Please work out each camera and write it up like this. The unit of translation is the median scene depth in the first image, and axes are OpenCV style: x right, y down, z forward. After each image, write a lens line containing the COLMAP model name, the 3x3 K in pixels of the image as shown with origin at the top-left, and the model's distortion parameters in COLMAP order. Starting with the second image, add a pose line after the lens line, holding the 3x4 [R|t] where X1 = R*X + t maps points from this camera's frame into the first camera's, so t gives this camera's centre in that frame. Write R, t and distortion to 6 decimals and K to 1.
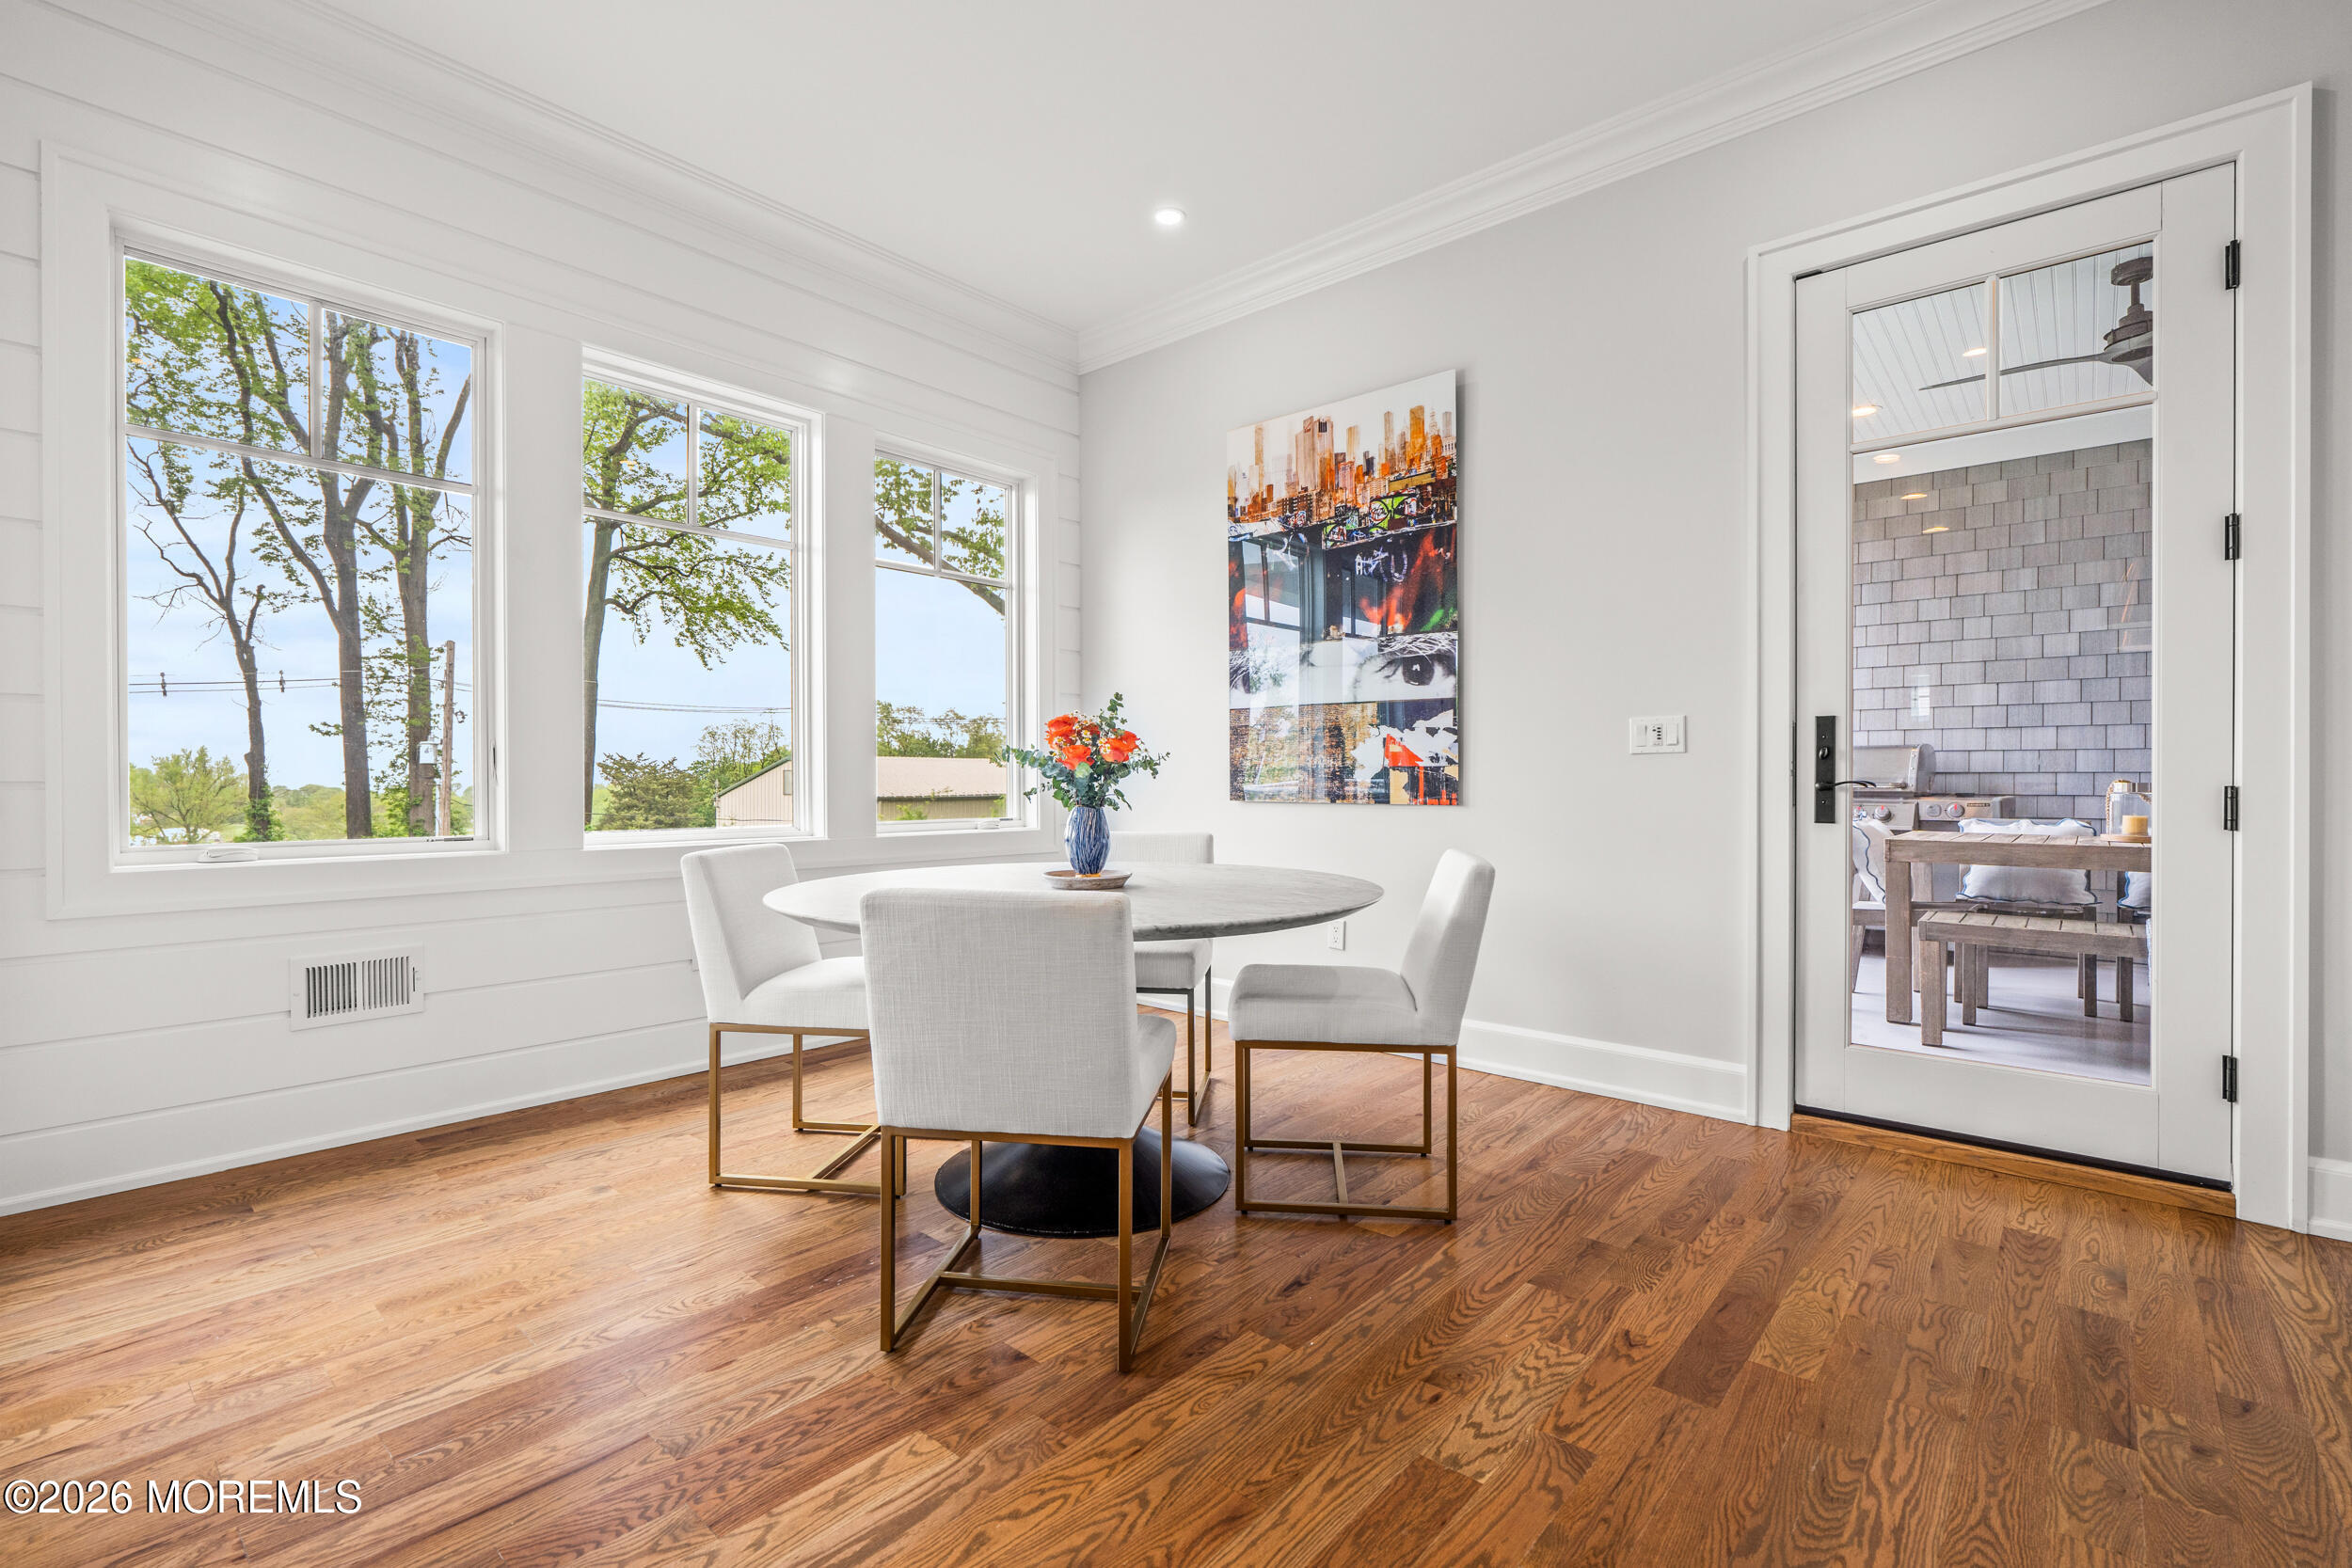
lens RADIAL K [[1054.5, 0, 1177.2], [0, 1054.5, 782.4], [0, 0, 1]] dist [-0.003858, 0.000237]
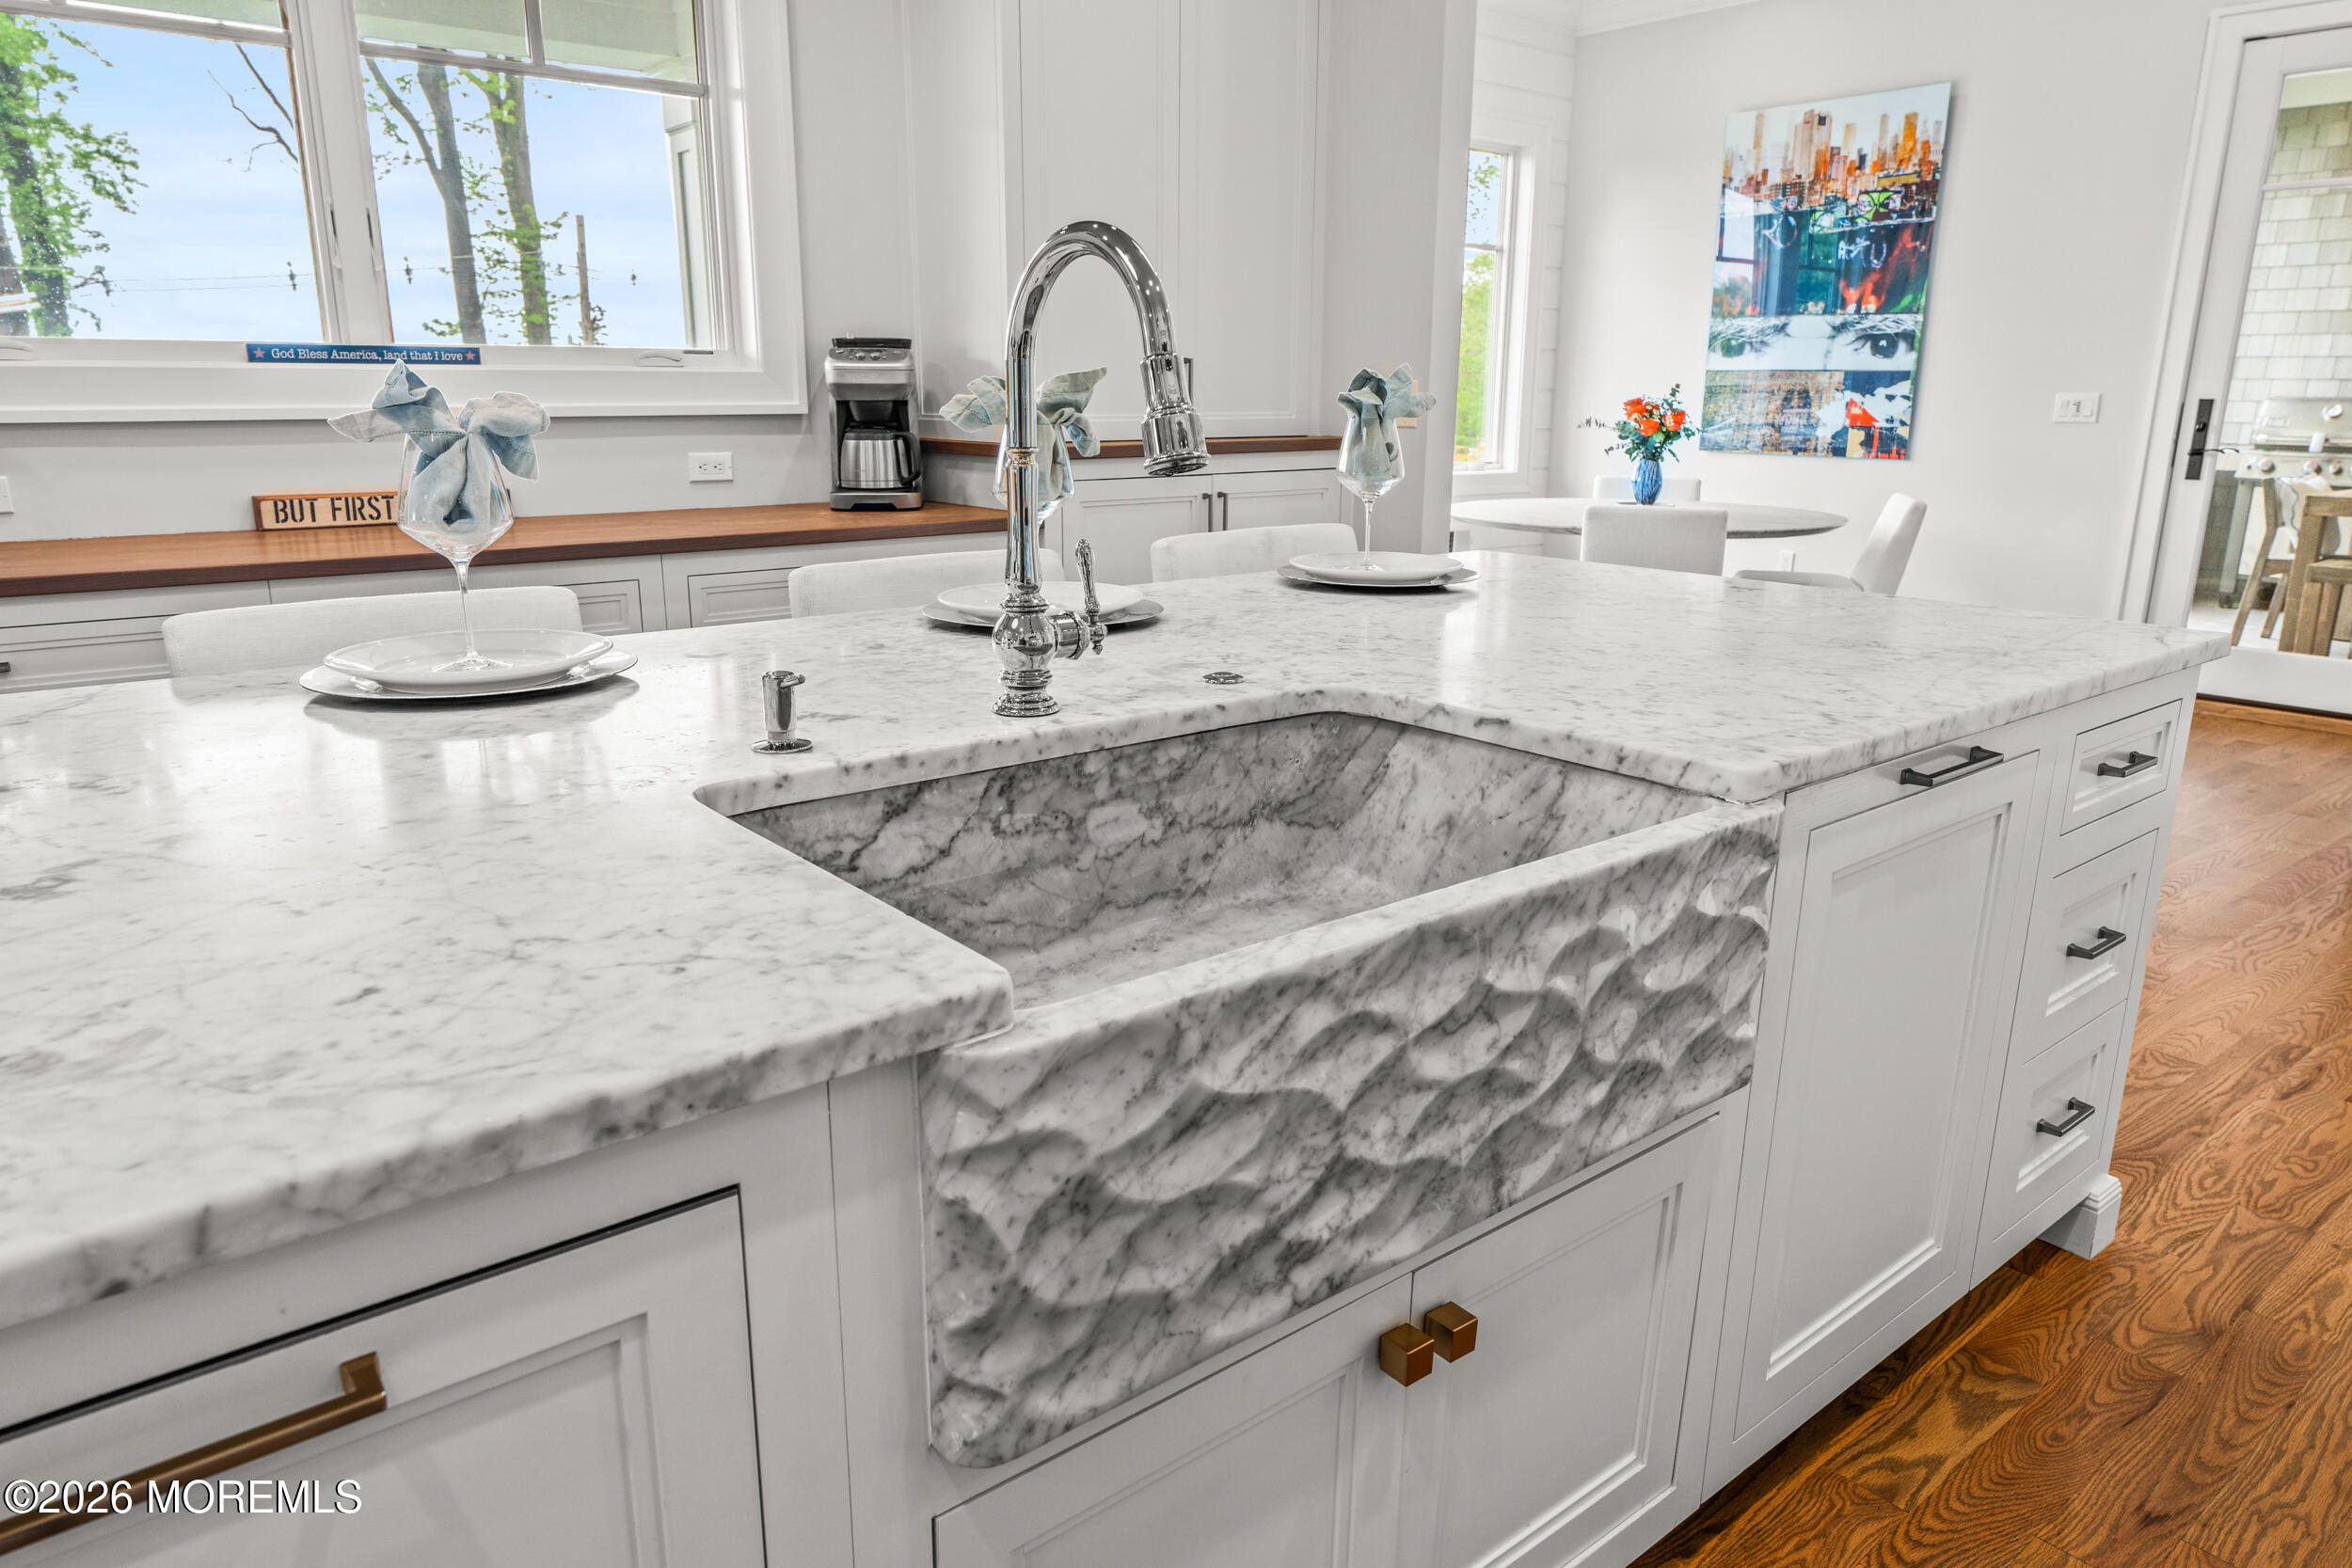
lens RADIAL K [[1502.5, 0, 1176.4], [0, 1502.5, 779.1], [0, 0, 1]] dist [0.002403, -0.001011]
pose [[0.984272, 0.052888, -0.168557, -0.250597], [-0.009884, 0.969127, 0.246364, -0.039509], [0.176382, -0.240823, 0.954407, -0.898652]]
